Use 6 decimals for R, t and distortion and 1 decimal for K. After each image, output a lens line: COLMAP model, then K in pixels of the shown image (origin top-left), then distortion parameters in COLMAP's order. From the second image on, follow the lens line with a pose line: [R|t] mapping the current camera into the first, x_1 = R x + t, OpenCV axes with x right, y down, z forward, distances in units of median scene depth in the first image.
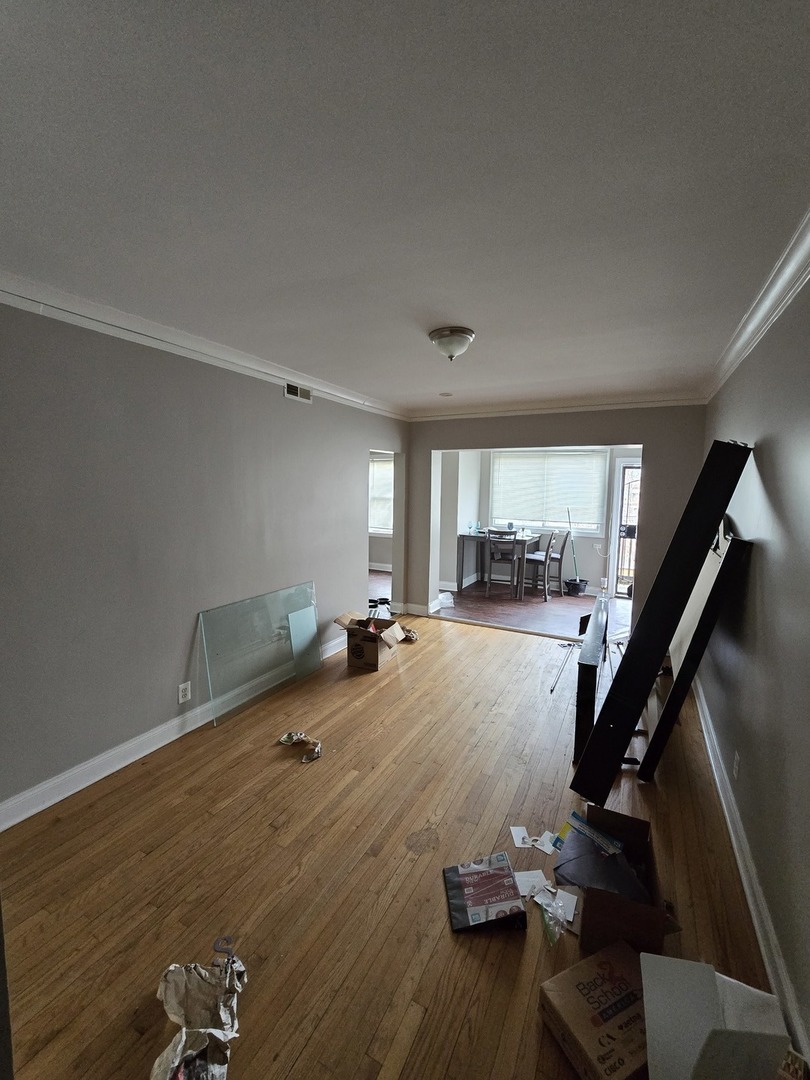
lens RADIAL K [[439.2, 0, 407.9], [0, 439.2, 537.9], [0, 0, 1]] dist [-0.003267, 0.000275]
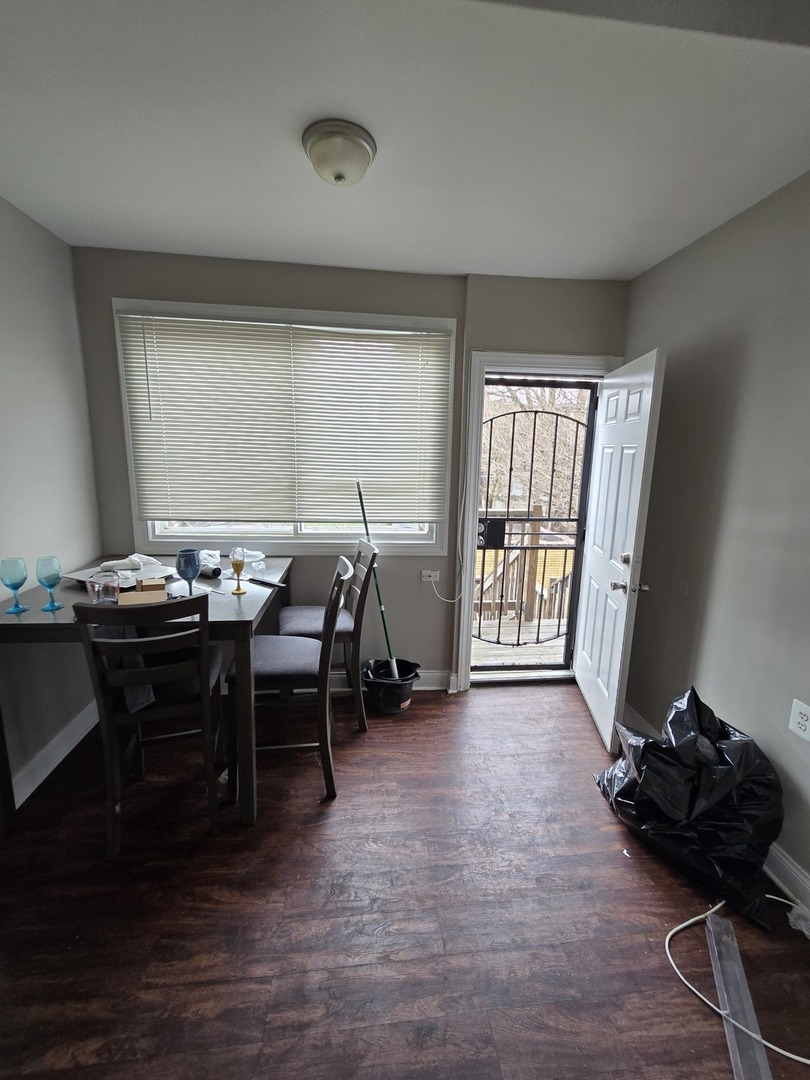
lens RADIAL K [[439.2, 0, 406.9], [0, 439.2, 533.7], [0, 0, 1]] dist [-0.003267, 0.000275]
pose [[0.831505, -0.112556, 0.543995, 0.197686], [0.059602, 0.991682, 0.114084, -0.068816], [-0.552310, -0.062438, 0.831297, 0.684306]]
